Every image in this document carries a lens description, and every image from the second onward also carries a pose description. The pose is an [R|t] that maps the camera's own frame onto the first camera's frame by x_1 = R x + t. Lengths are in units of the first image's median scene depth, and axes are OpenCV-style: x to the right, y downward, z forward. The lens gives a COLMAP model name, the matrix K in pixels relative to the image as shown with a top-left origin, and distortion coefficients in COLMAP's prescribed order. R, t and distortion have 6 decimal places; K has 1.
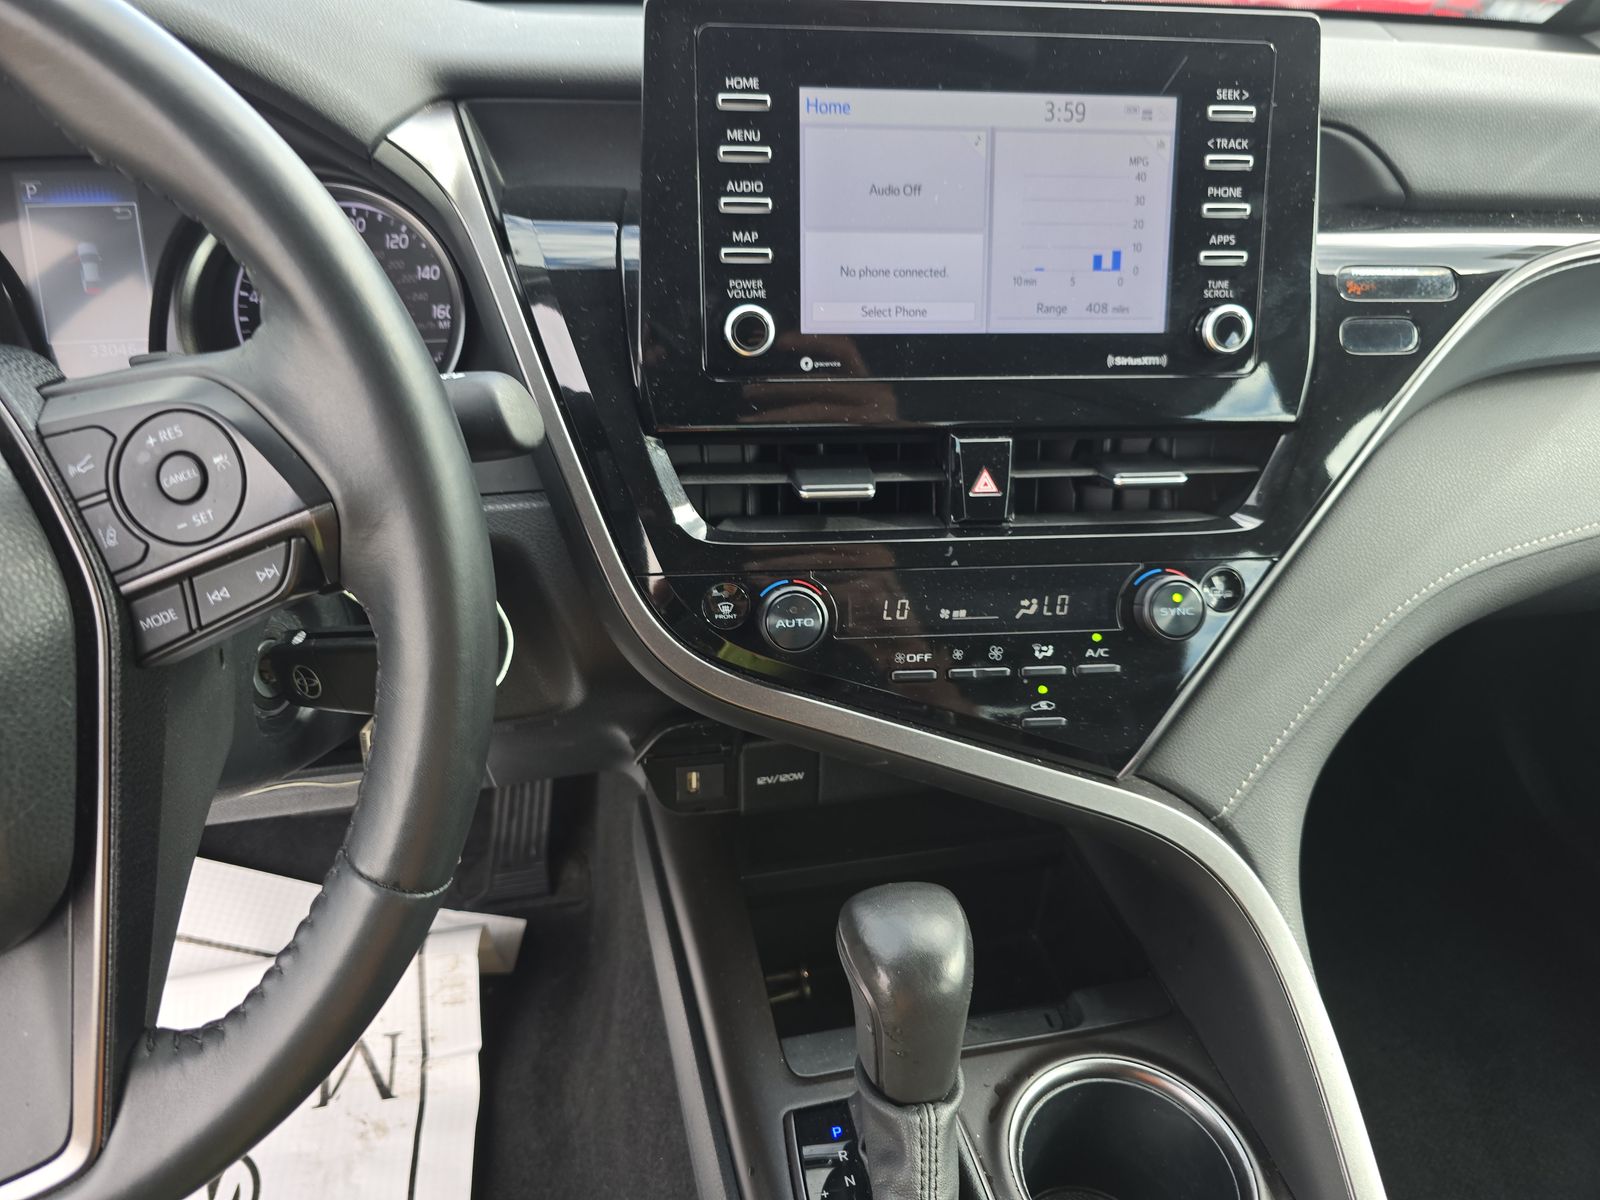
lens RADIAL K [[1069.1, 0, 802.7], [0, 1069.1, 596.7], [0, 0, 1]] dist [0.001628, -0.010755]
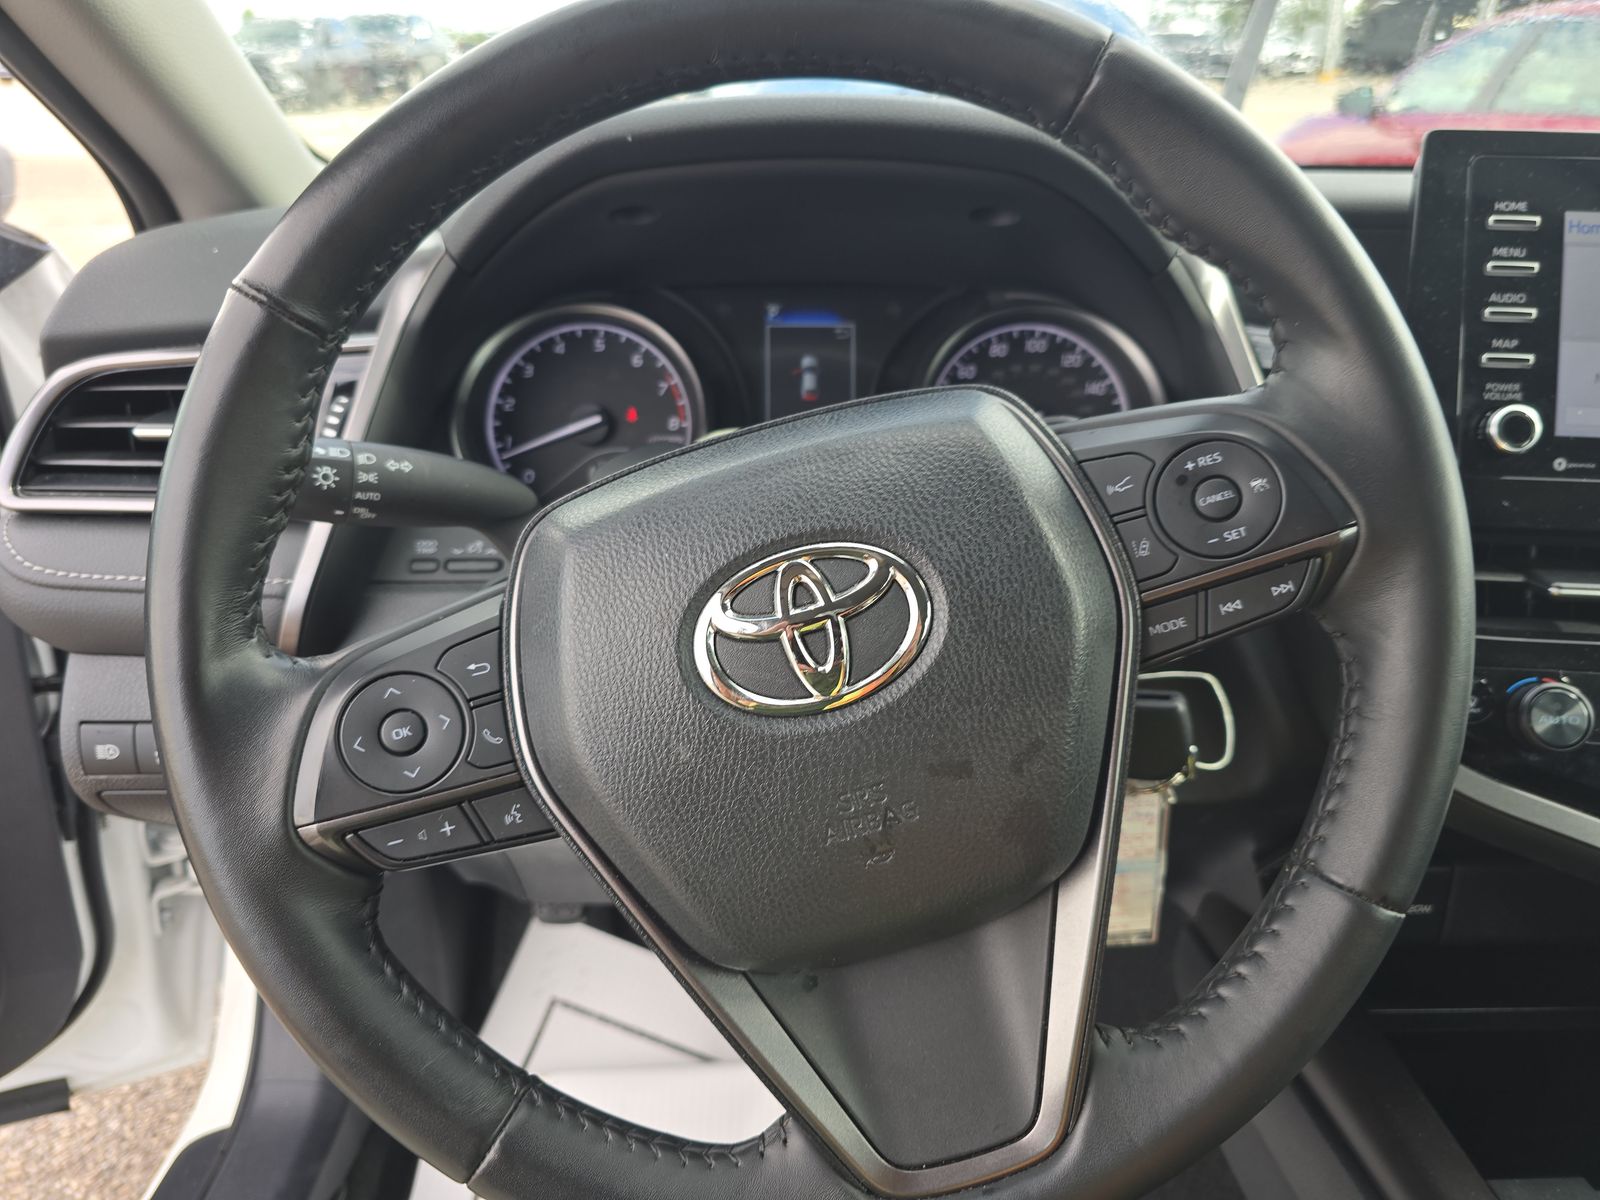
lens RADIAL K [[1069.1, 0, 800.9], [0, 1069.1, 599.6], [0, 0, 1]] dist [0.001628, -0.010755]
pose [[0.979097, 0.050811, -0.196945, -0.514882], [-0.083827, 0.983038, -0.163122, 0.139979], [0.185316, 0.176221, 0.966749, -0.096785]]
